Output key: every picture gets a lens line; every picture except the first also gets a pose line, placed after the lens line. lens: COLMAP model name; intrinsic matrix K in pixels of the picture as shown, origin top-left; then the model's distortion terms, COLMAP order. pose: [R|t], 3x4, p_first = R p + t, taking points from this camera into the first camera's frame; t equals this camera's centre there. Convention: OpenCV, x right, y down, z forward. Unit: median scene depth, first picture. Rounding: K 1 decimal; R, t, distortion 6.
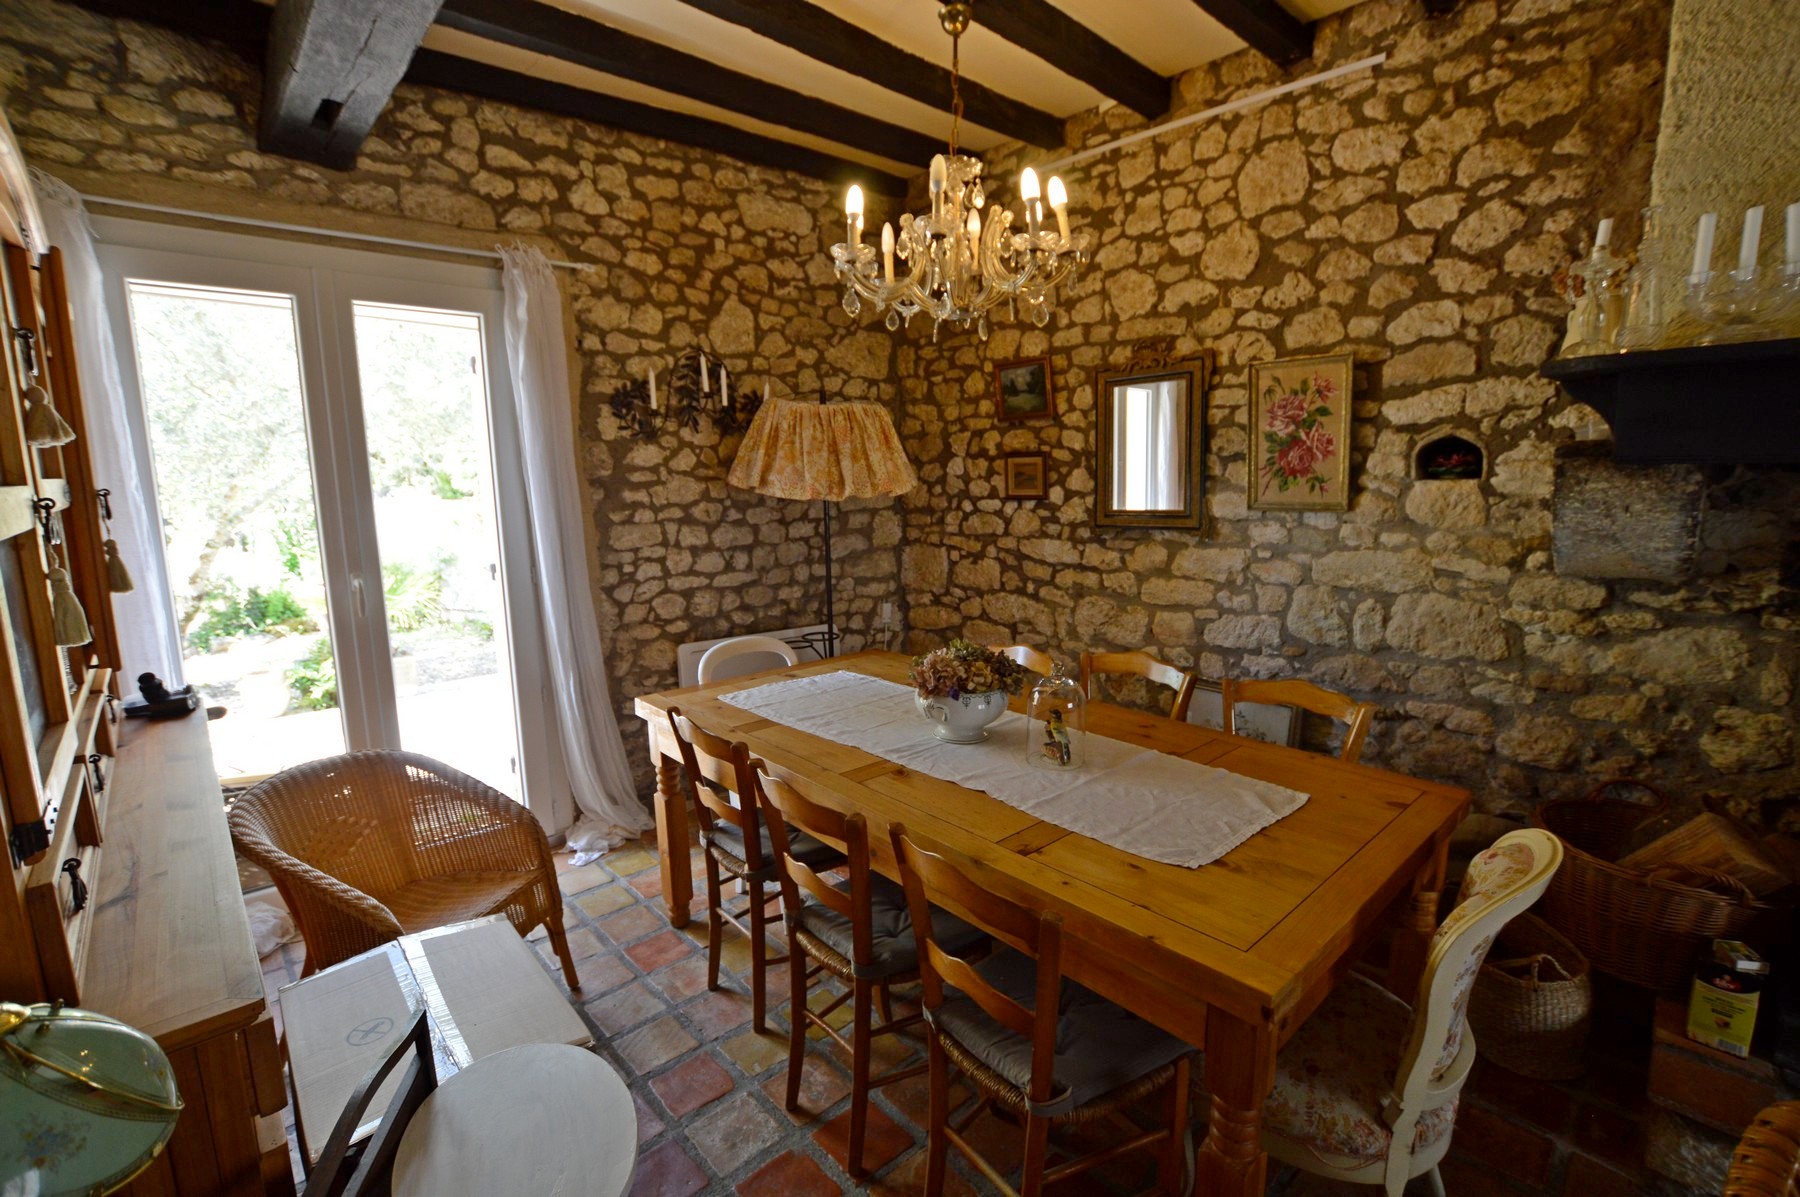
lens RADIAL K [[800.1, 0, 906.5], [0, 800.1, 599.3], [0, 0, 1]] dist [-0.031596, 0.004353]
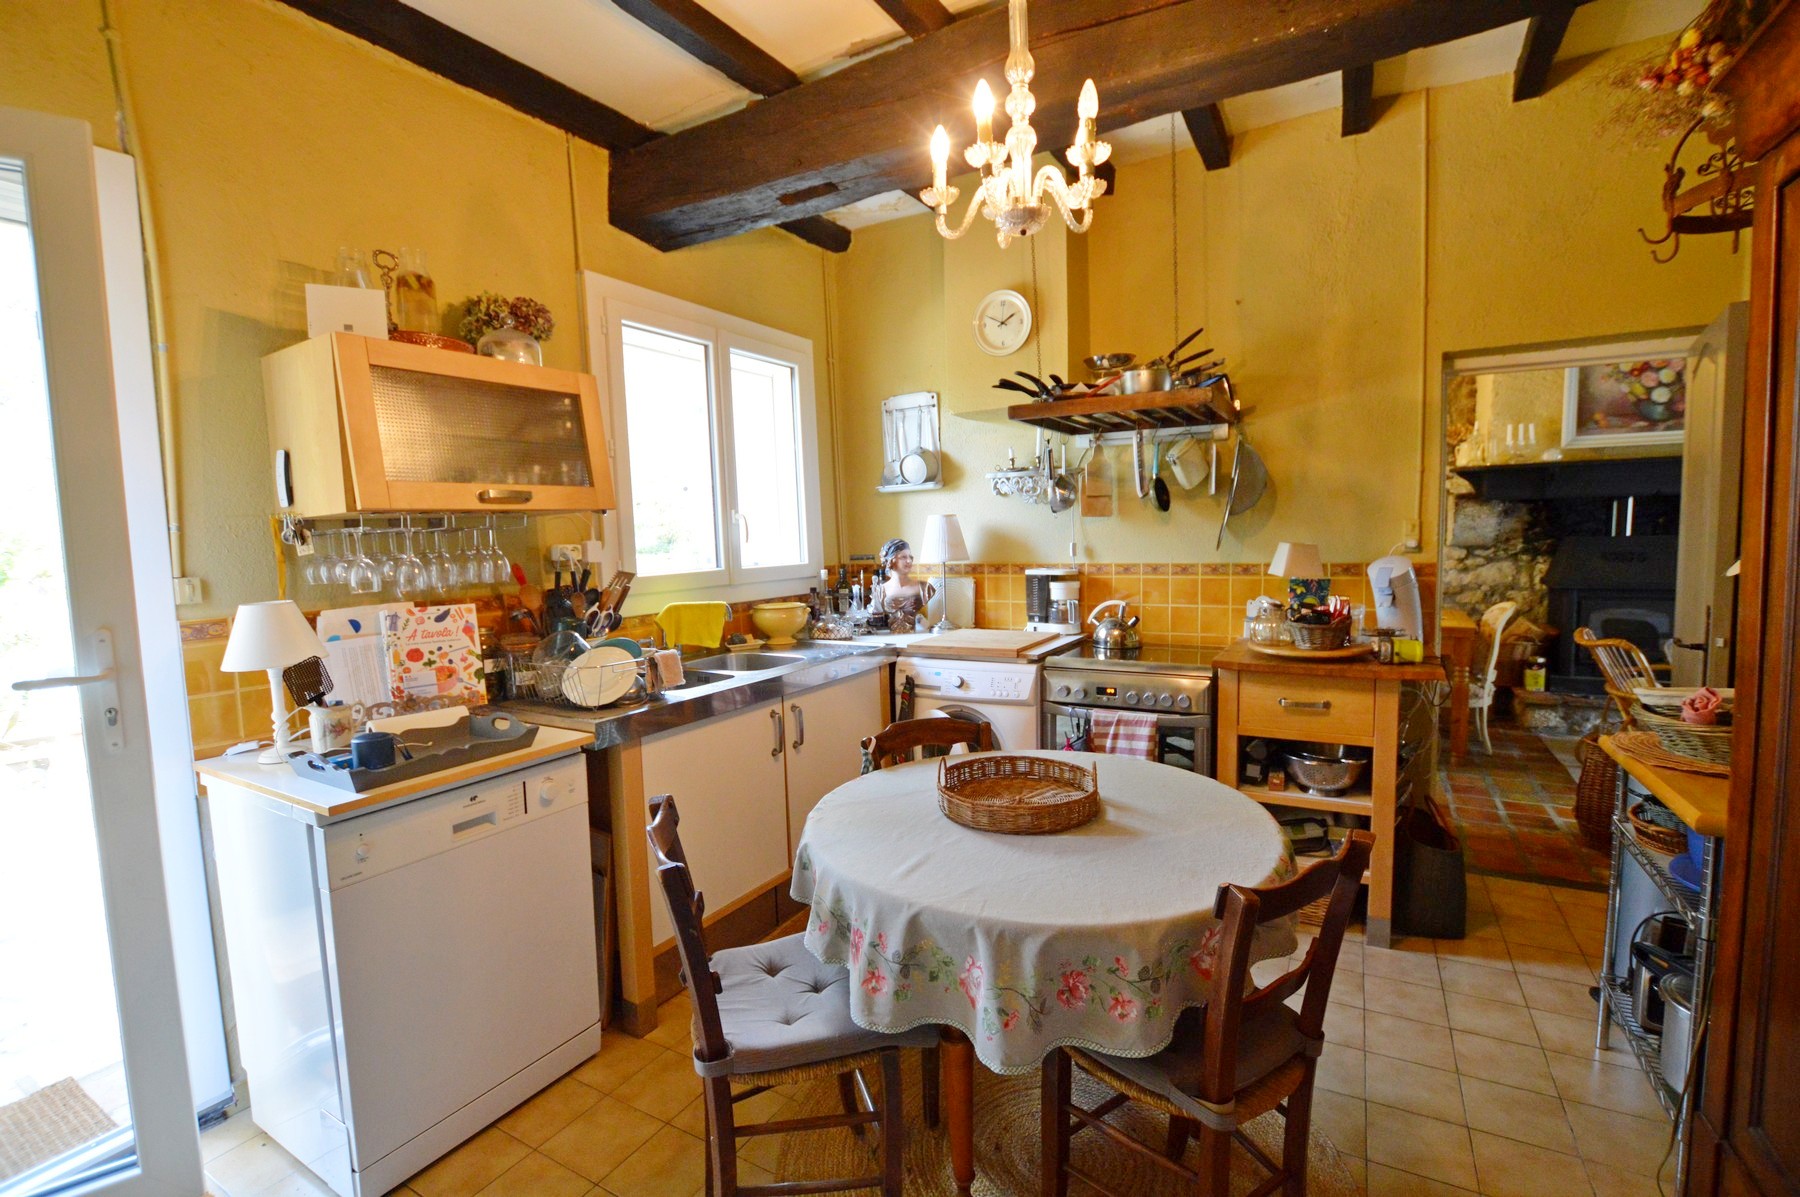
lens RADIAL K [[800.1, 0, 903.6], [0, 800.1, 601.4], [0, 0, 1]] dist [-0.031596, 0.004353]
pose [[0.959574, -0.042569, 0.278219, -1.264059], [0.063212, 0.995839, -0.065648, 0.162942], [-0.274267, 0.080581, 0.958272, -0.756791]]
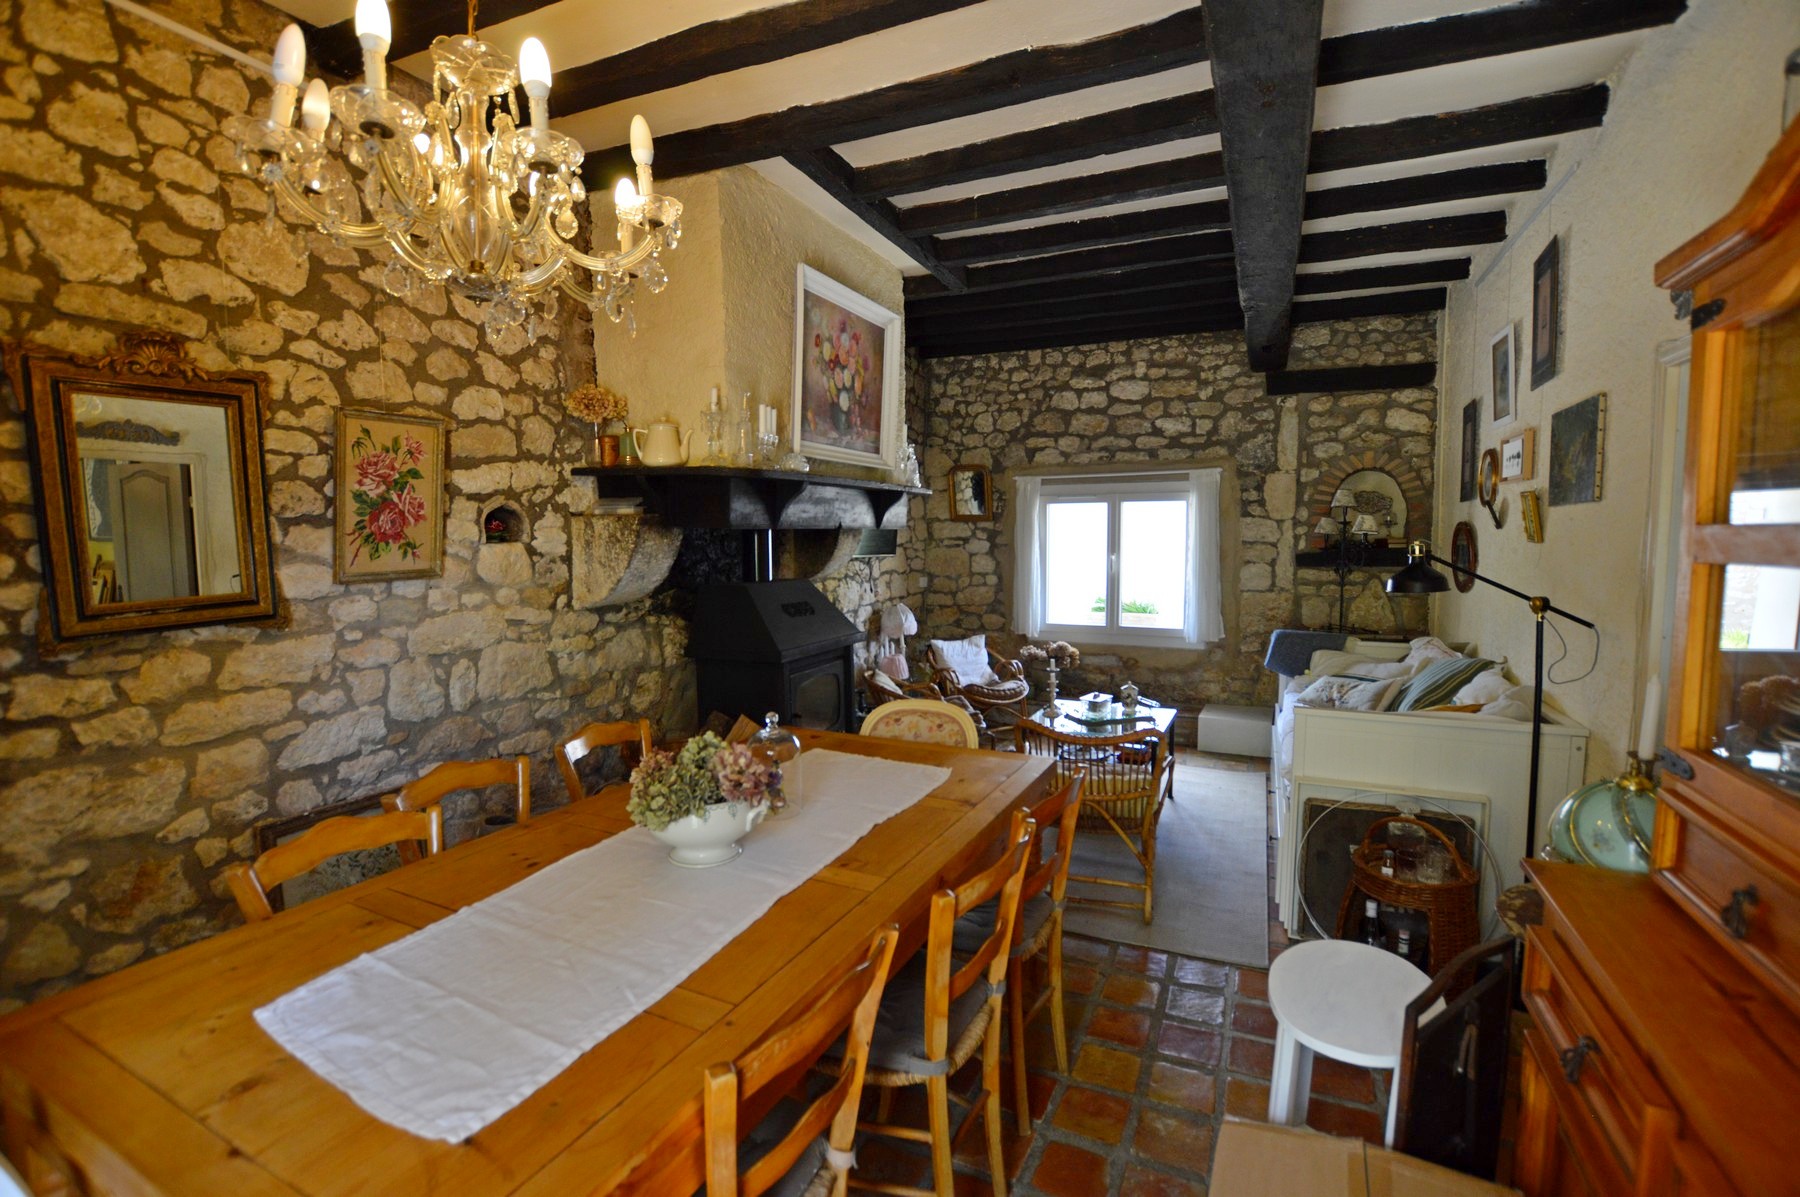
lens RADIAL K [[800.1, 0, 899.3], [0, 800.1, 599.8], [0, 0, 1]] dist [-0.031596, 0.004353]
pose [[-0.359930, -0.066796, 0.930585, -0.537894], [0.157860, 0.978693, 0.131306, -0.114767], [-0.919527, 0.194163, -0.341716, 0.768433]]
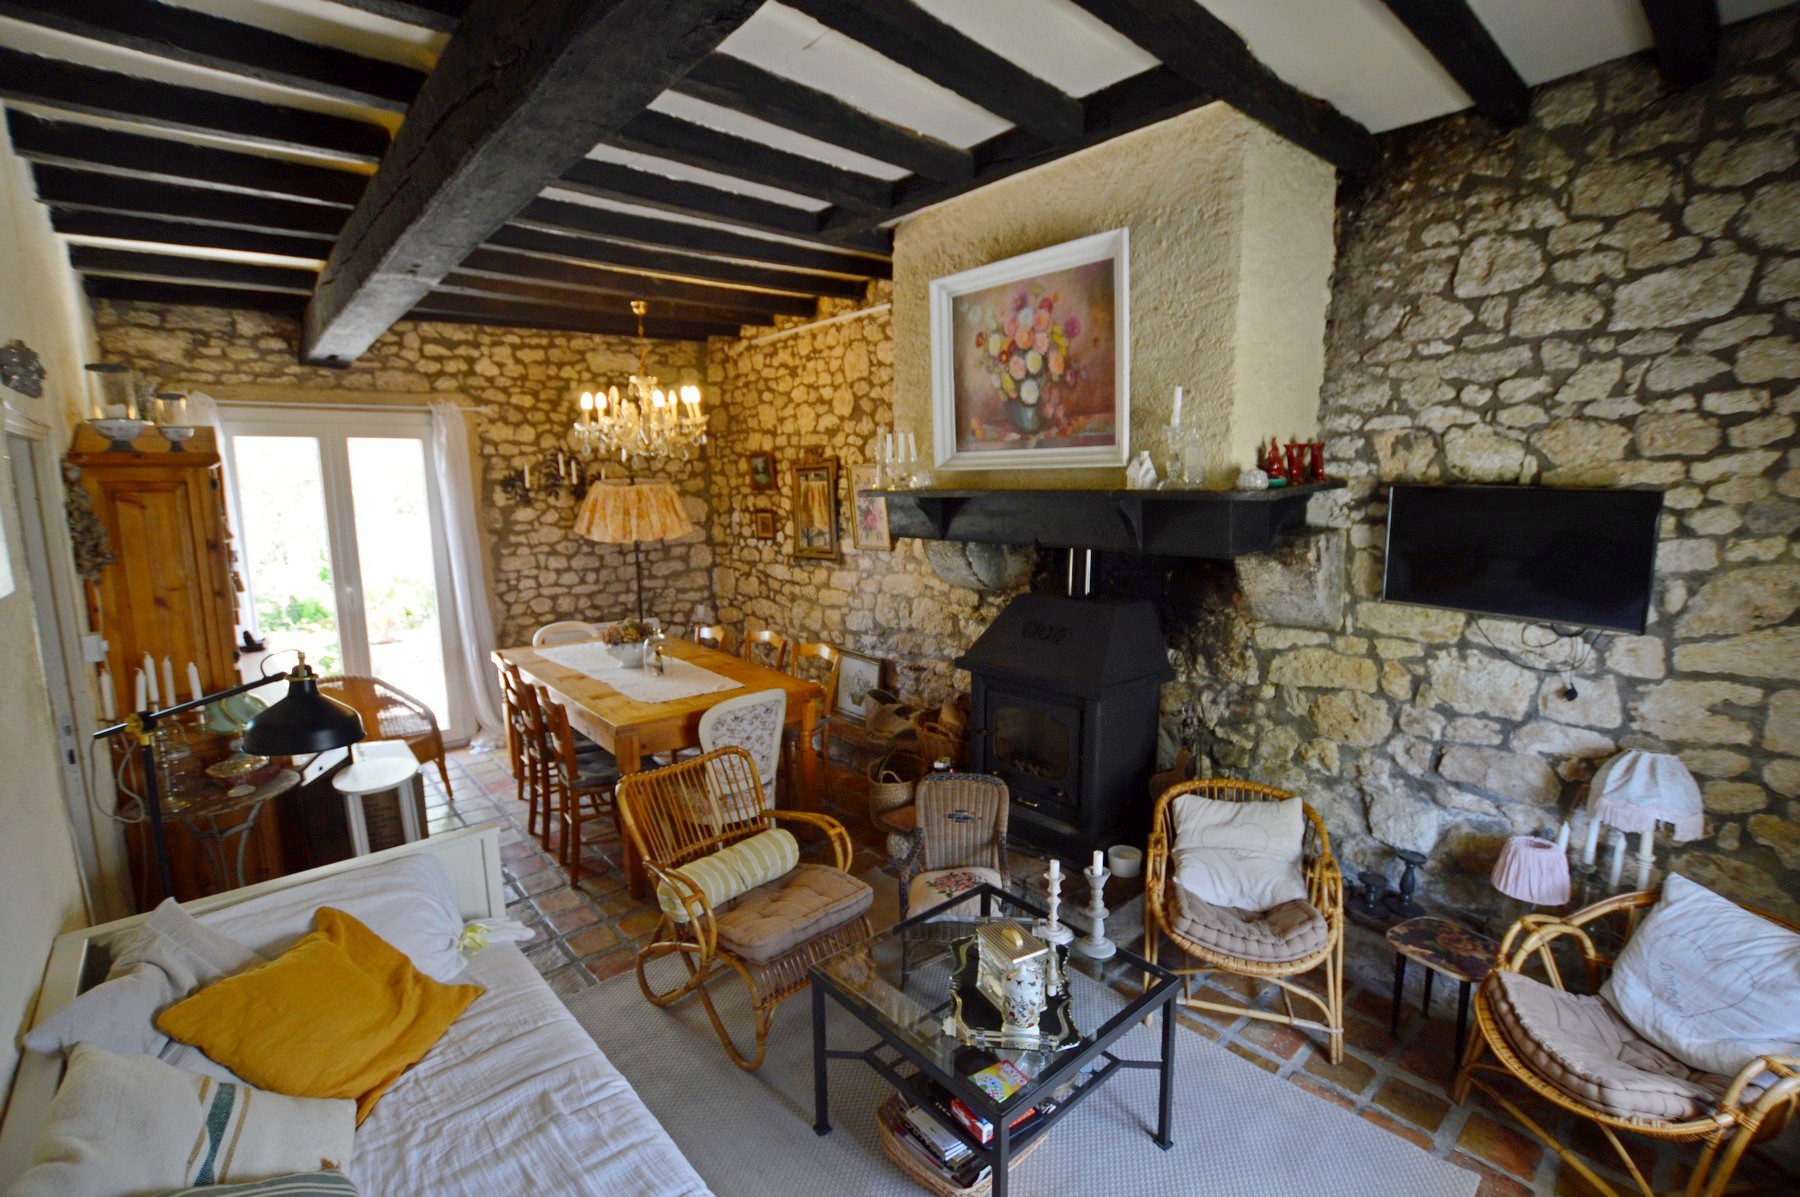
lens RADIAL K [[800.1, 0, 905.1], [0, 800.1, 599.3], [0, 0, 1]] dist [-0.031596, 0.004353]
pose [[0.999504, 0.004359, -0.031194, 0.605999], [-0.004798, 0.999890, -0.014033, 0.019111], [0.031129, 0.014176, 0.999415, -0.737131]]
